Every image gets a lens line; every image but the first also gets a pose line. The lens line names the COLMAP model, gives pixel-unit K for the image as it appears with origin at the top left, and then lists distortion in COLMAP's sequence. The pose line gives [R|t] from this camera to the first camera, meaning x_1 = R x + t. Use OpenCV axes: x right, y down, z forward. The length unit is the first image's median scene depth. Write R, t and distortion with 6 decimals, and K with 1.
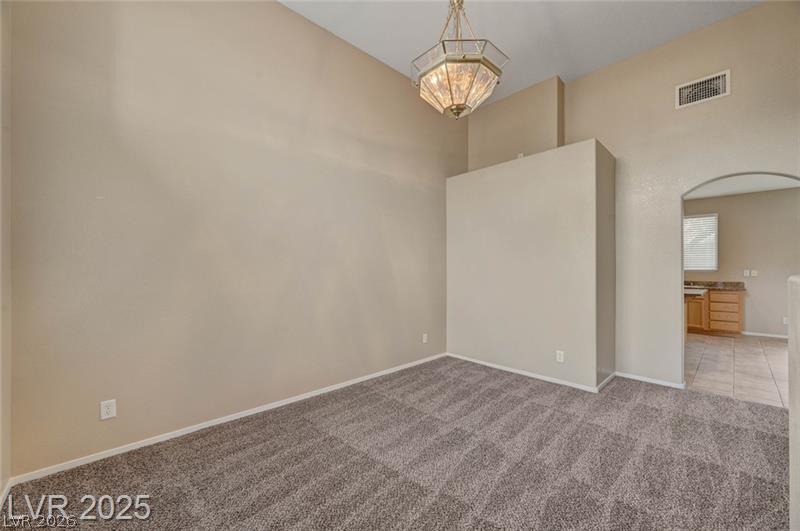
lens RADIAL K [[315.6, 0, 404.5], [0, 315.6, 269.5], [0, 0, 1]] dist [0.000751, -0.000042]
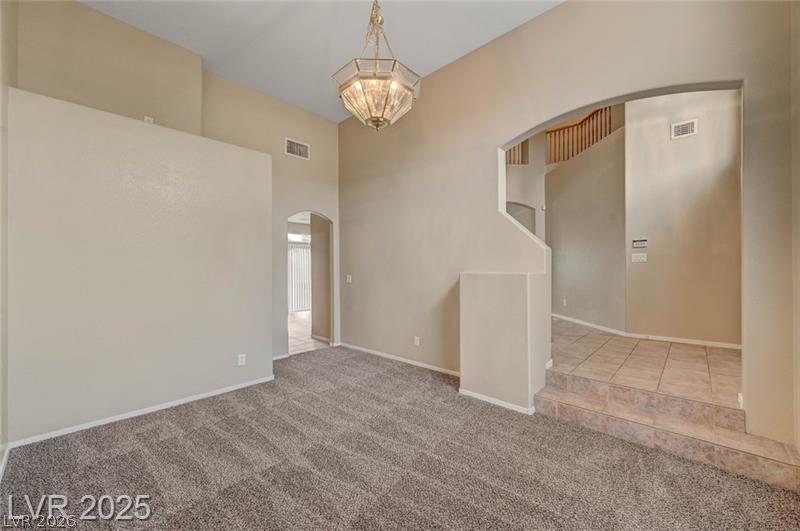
lens RADIAL K [[315.6, 0, 404.5], [0, 315.6, 269.5], [0, 0, 1]] dist [0.000751, -0.000042]
pose [[-0.069211, 0.001996, 0.997600, -0.575796], [0.005427, 0.999984, -0.001624, -0.000915], [-0.997587, 0.005302, -0.069221, 0.620371]]
